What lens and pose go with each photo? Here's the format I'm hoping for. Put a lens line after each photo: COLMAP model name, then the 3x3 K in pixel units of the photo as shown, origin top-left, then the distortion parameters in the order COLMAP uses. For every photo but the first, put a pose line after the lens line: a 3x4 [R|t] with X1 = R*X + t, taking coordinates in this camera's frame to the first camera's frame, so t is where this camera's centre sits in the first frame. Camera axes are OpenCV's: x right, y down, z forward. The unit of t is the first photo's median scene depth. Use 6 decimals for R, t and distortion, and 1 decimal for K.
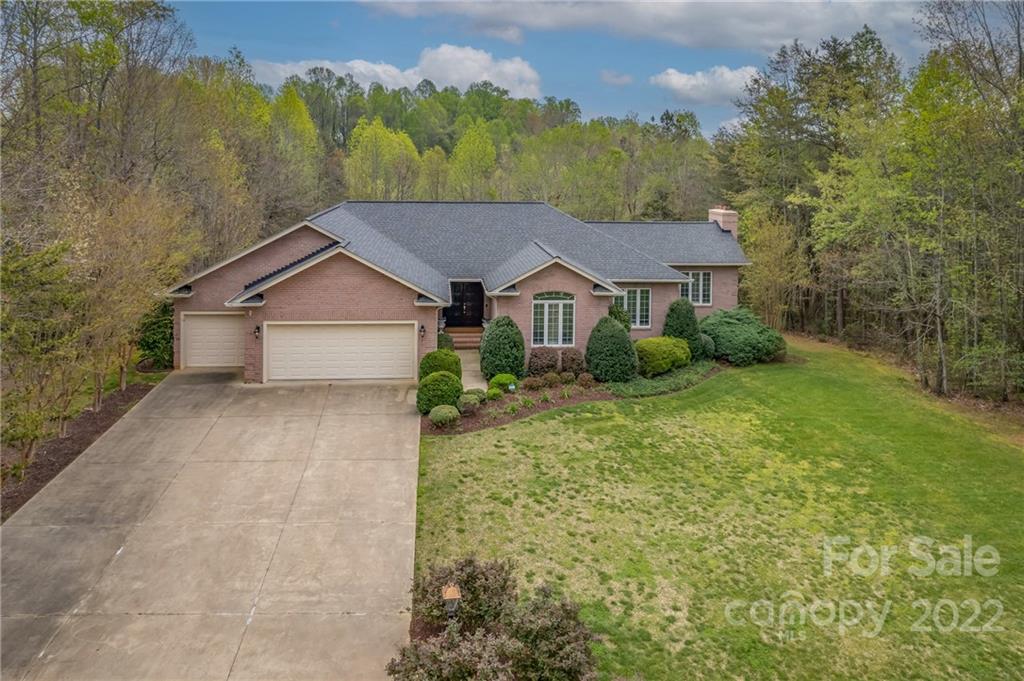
lens RADIAL K [[715.8, 0, 505.8], [0, 715.8, 324.9], [0, 0, 1]] dist [-0.039547, 0.000891]
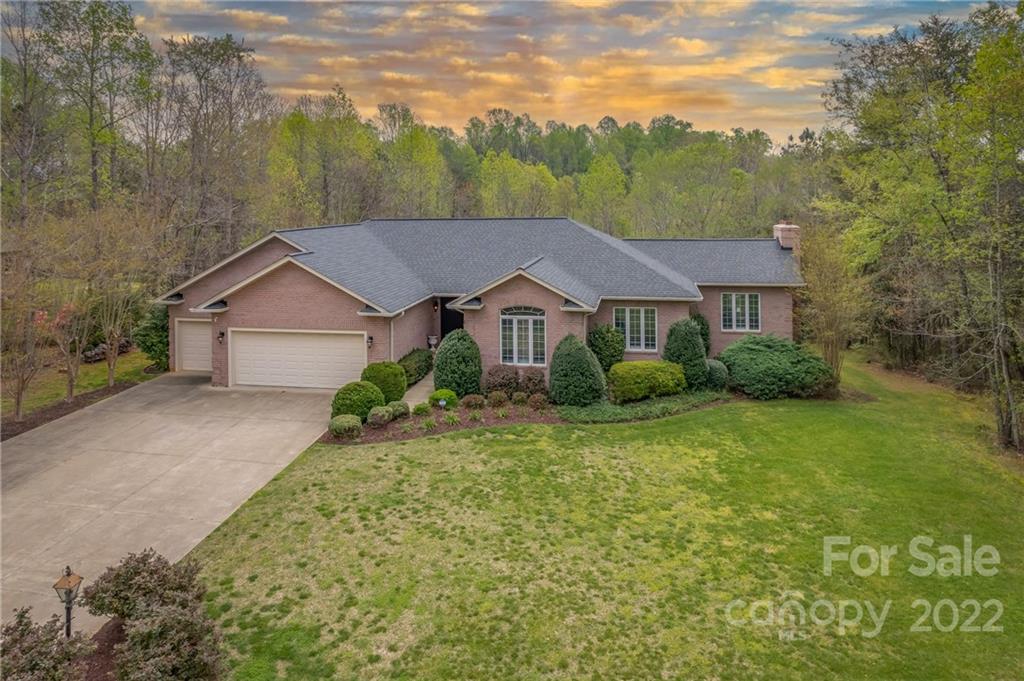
lens RADIAL K [[715.8, 0, 505.8], [0, 715.8, 324.9], [0, 0, 1]] dist [-0.039547, 0.000891]
pose [[0.961125, 0.023048, -0.275150, 0.344268], [-0.037624, 0.998147, -0.047814, 0.026313], [0.273539, 0.056308, 0.960211, 0.111246]]
